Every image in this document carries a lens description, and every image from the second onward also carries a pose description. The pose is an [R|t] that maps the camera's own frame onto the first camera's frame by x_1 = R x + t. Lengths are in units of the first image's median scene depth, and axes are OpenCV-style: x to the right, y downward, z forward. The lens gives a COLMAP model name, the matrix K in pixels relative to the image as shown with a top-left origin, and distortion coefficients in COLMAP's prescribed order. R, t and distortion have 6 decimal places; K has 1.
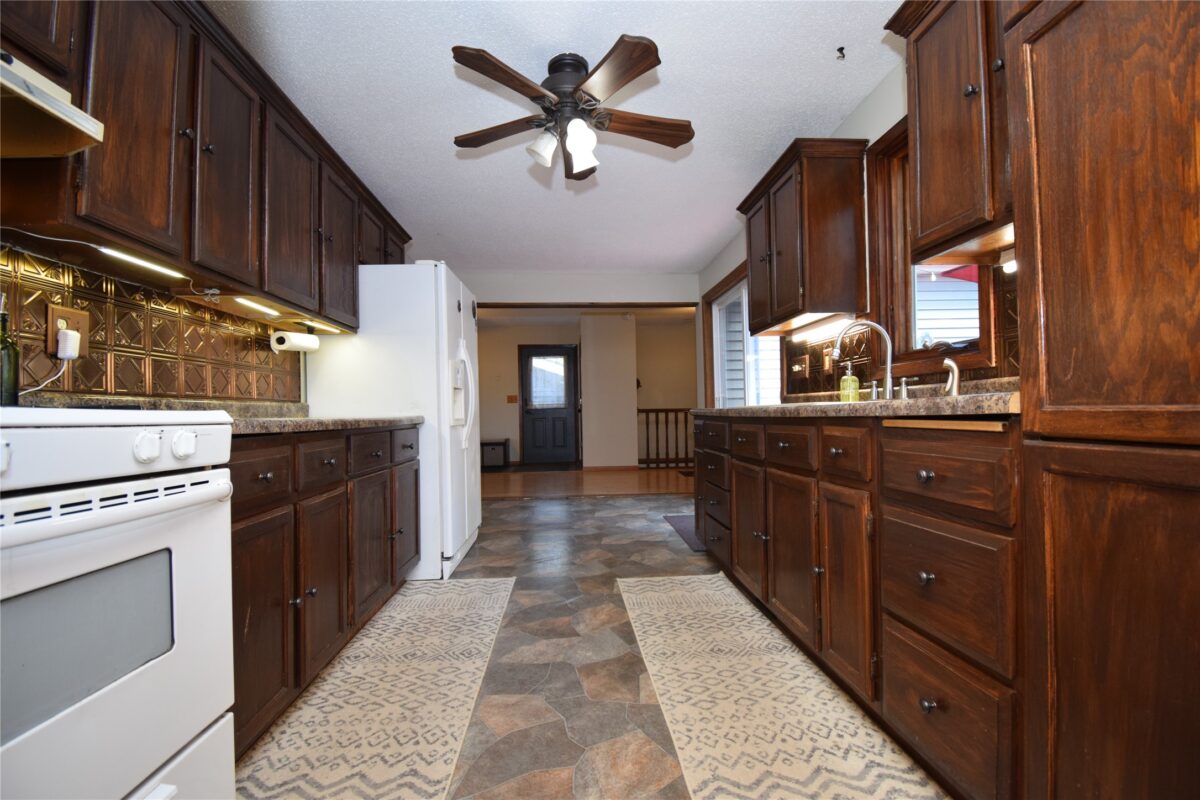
lens RADIAL K [[532.1, 0, 611.1], [0, 532.1, 401.2], [0, 0, 1]] dist [0.008819, -0.014008]
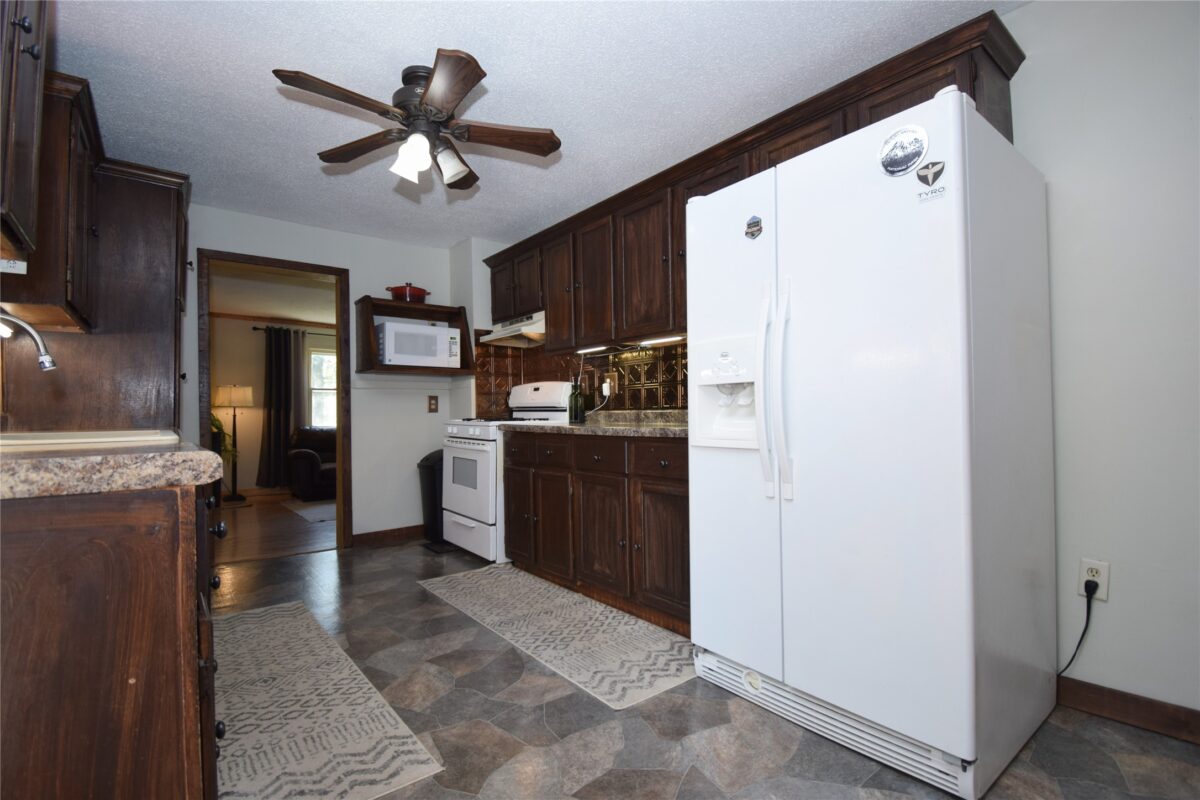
lens RADIAL K [[532.1, 0, 597.2], [0, 532.1, 402.4], [0, 0, 1]] dist [0.008819, -0.014008]
pose [[-0.826401, 0.021206, -0.562682, 0.206402], [0.043553, 0.998704, -0.026327, 0.007791], [0.561395, -0.046263, -0.826254, 1.869011]]
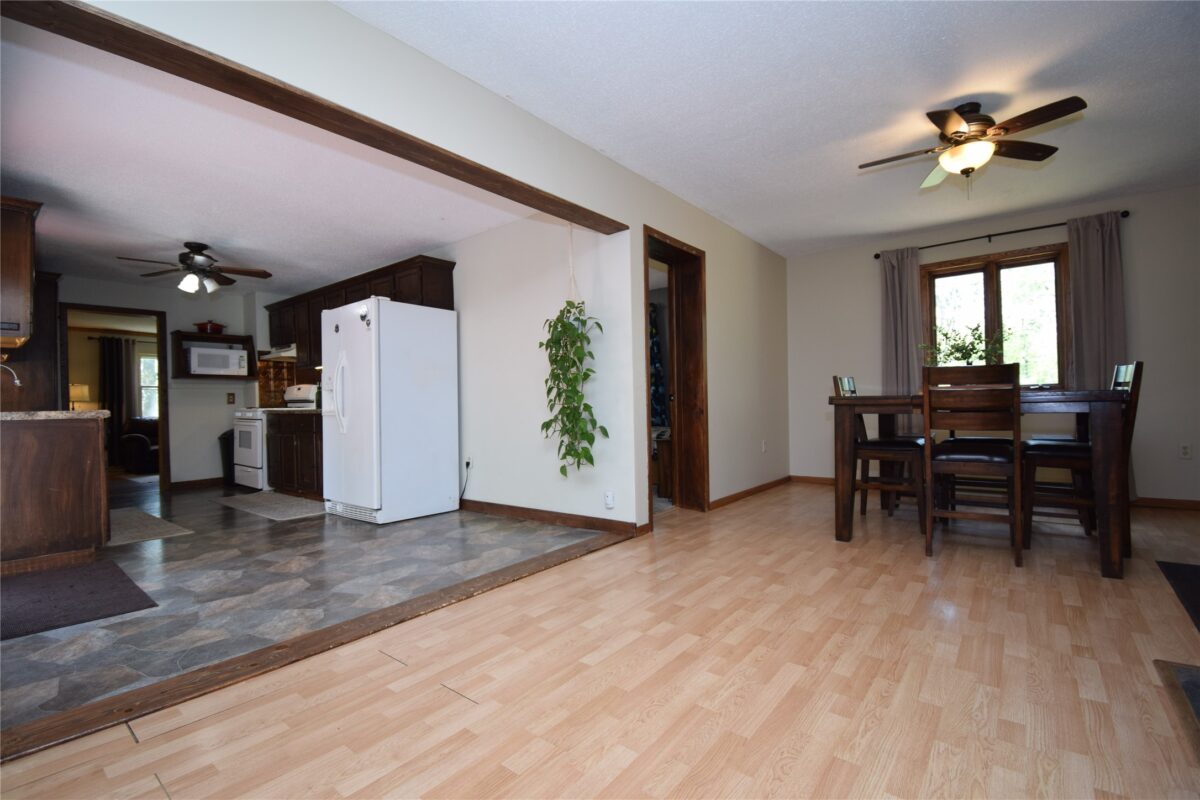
lens RADIAL K [[532.1, 0, 598.9], [0, 532.1, 402.9], [0, 0, 1]] dist [0.008819, -0.014008]
pose [[-0.688330, 0.033951, -0.724603, 0.299016], [0.051272, 0.998683, -0.001913, 0.050098], [0.723583, -0.038468, -0.689164, 2.902222]]
